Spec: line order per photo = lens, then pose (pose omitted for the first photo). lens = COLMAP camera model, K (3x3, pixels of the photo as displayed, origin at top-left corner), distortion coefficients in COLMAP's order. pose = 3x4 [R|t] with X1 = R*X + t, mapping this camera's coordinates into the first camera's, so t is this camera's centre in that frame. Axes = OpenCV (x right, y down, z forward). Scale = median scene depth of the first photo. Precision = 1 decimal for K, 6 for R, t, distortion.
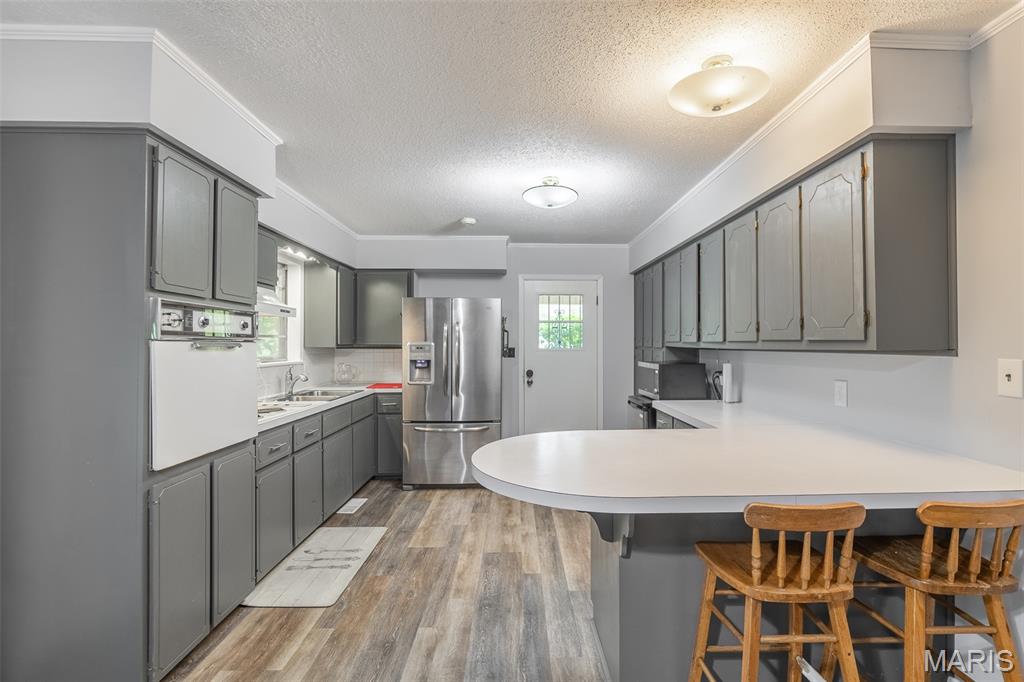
lens RADIAL K [[455.2, 0, 529.9], [0, 455.2, 341.5], [0, 0, 1]] dist [-0.002182, -0.000158]
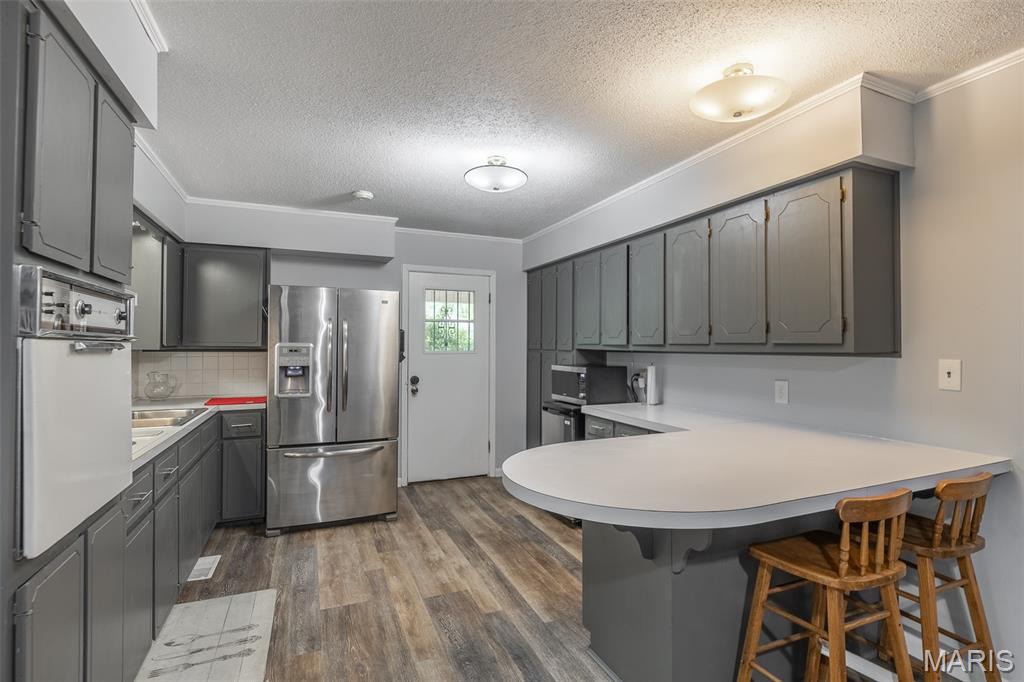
lens RADIAL K [[496.2, 0, 526.5], [0, 496.2, 341.2], [0, 0, 1]] dist [-0.002236, -0.000870]
pose [[0.927582, 0.007033, 0.373554, -0.237536], [-0.005246, 0.999969, -0.005798, 0.001082], [-0.373583, 0.003419, 0.927590, 0.082454]]
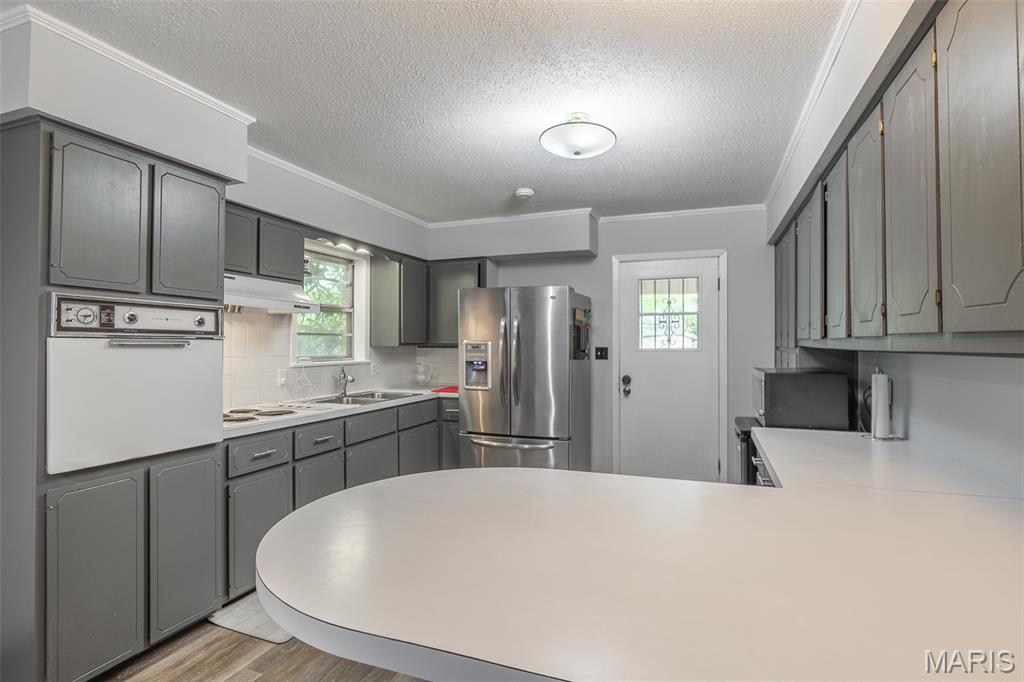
lens RADIAL K [[496.2, 0, 526.5], [0, 496.2, 341.2], [0, 0, 1]] dist [-0.002236, -0.000870]
pose [[0.927188, -0.001465, -0.374593, 0.247430], [0.001460, 0.999999, -0.000299, 0.003991], [0.374593, -0.000269, 0.927189, 0.211280]]
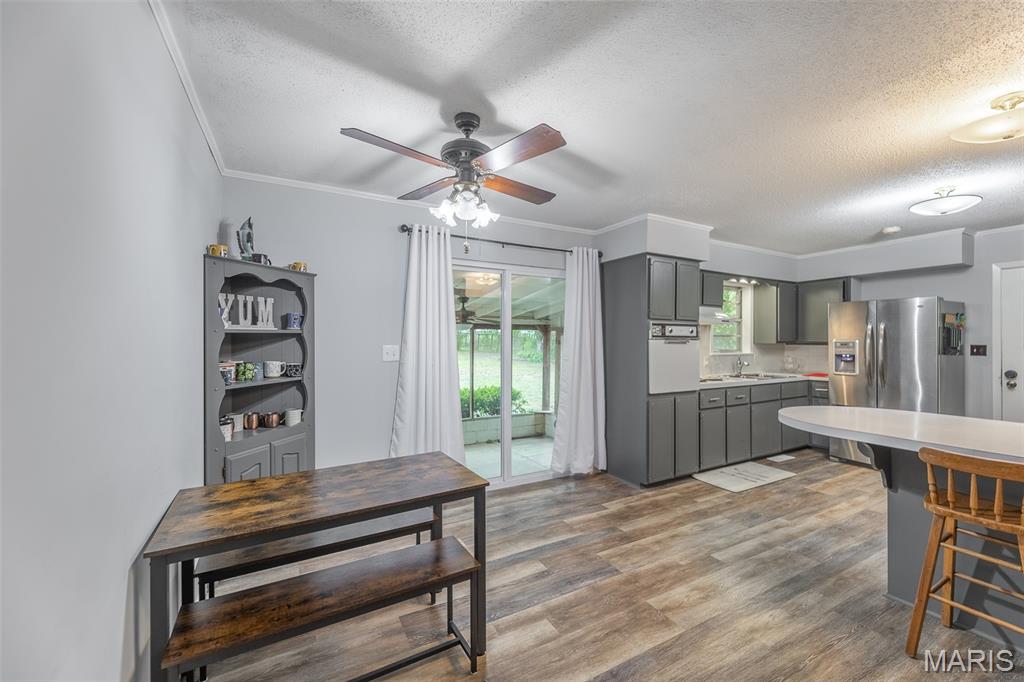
lens RADIAL K [[415.8, 0, 527.6], [0, 415.8, 340.5], [0, 0, 1]] dist [-0.000157, 0.000506]
pose [[0.470131, -0.001424, -0.882596, 0.414763], [0.004248, 0.999991, 0.000649, -0.000498], [0.882587, -0.004055, 0.470132, -0.309761]]
